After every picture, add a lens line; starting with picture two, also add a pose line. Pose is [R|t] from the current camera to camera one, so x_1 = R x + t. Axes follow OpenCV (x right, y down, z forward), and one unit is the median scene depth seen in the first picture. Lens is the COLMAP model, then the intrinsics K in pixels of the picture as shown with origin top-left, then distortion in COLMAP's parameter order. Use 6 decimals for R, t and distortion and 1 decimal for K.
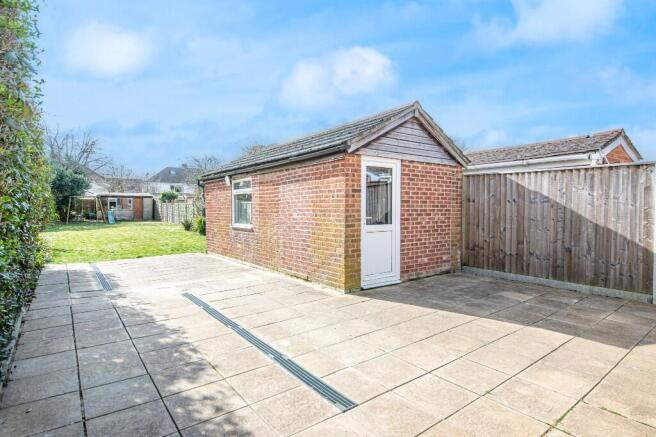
lens RADIAL K [[355.4, 0, 329.7], [0, 355.4, 215.3], [0, 0, 1]] dist [0.042027, -0.046199]
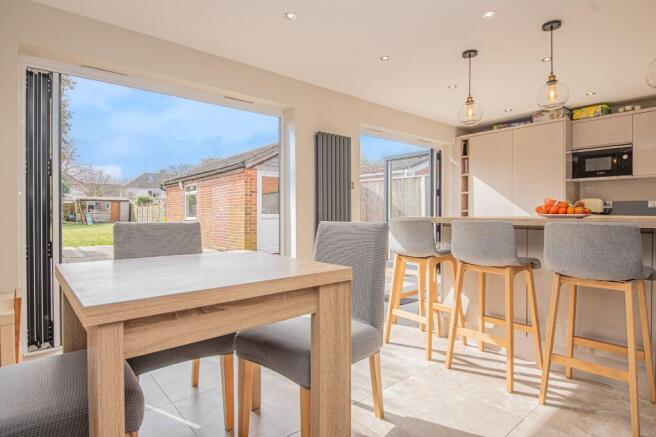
lens RADIAL K [[355.4, 0, 329.7], [0, 355.4, 215.3], [0, 0, 1]] dist [0.042027, -0.046199]
pose [[0.998992, 0.003392, 0.044753, 0.067426], [-0.002526, 0.999809, -0.019393, 0.012726], [-0.044810, 0.019260, 0.998810, -0.116155]]
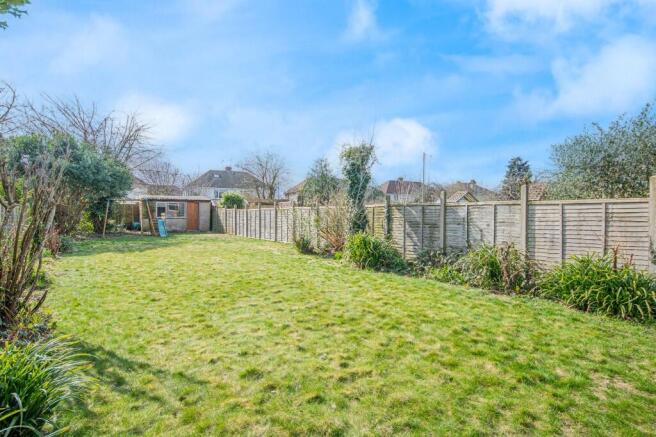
lens RADIAL K [[355.4, 0, 329.7], [0, 355.4, 215.3], [0, 0, 1]] dist [0.042027, -0.046199]
pose [[0.998189, 0.005233, -0.059935, -0.224106], [-0.006732, 0.999669, -0.024832, -0.004649], [0.059785, 0.025190, 0.997893, 0.292607]]
